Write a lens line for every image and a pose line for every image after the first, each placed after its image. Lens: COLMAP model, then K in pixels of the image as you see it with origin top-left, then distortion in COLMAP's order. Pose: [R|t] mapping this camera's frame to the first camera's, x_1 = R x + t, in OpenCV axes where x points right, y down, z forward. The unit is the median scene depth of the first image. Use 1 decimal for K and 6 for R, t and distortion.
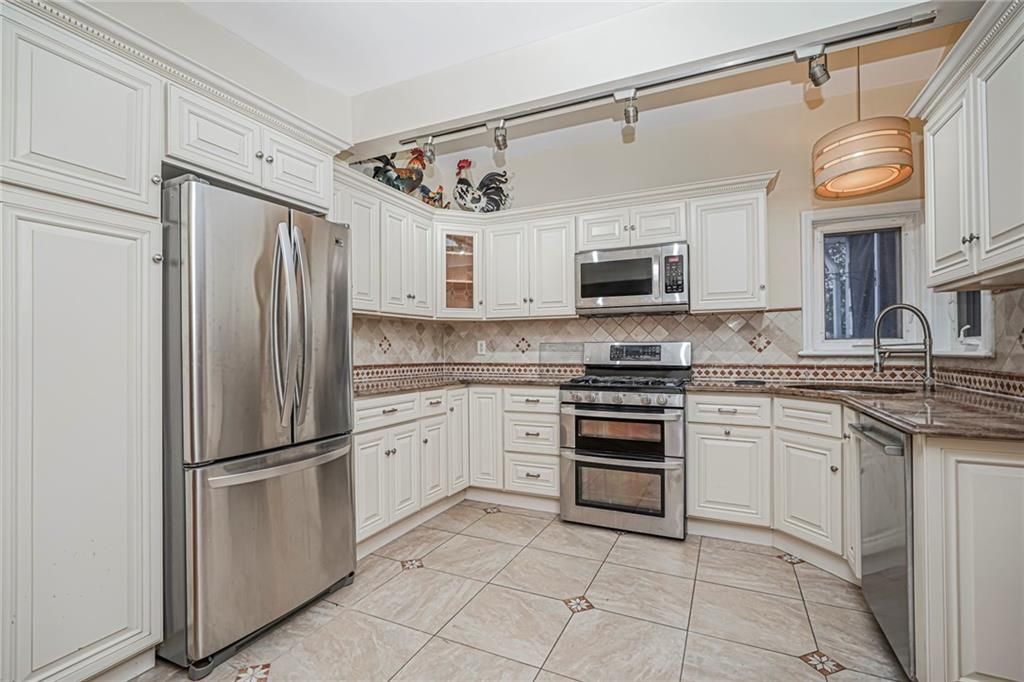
lens RADIAL K [[465.3, 0, 510.6], [0, 465.3, 346.0], [0, 0, 1]] dist [-0.013285, 0.006922]
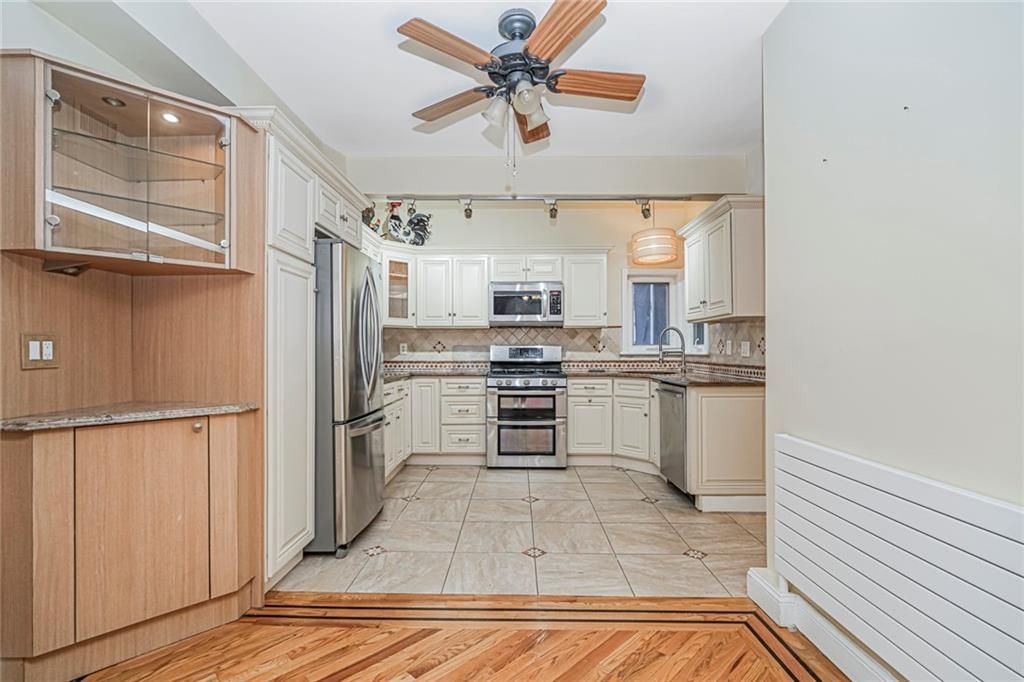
lens RADIAL K [[465.3, 0, 513.9], [0, 465.3, 344.5], [0, 0, 1]] dist [-0.013285, 0.006922]
pose [[0.909434, 0.009026, 0.415750, -0.417105], [-0.006838, 0.999954, -0.006750, -0.001986], [-0.415792, 0.003296, 0.909454, -0.358156]]
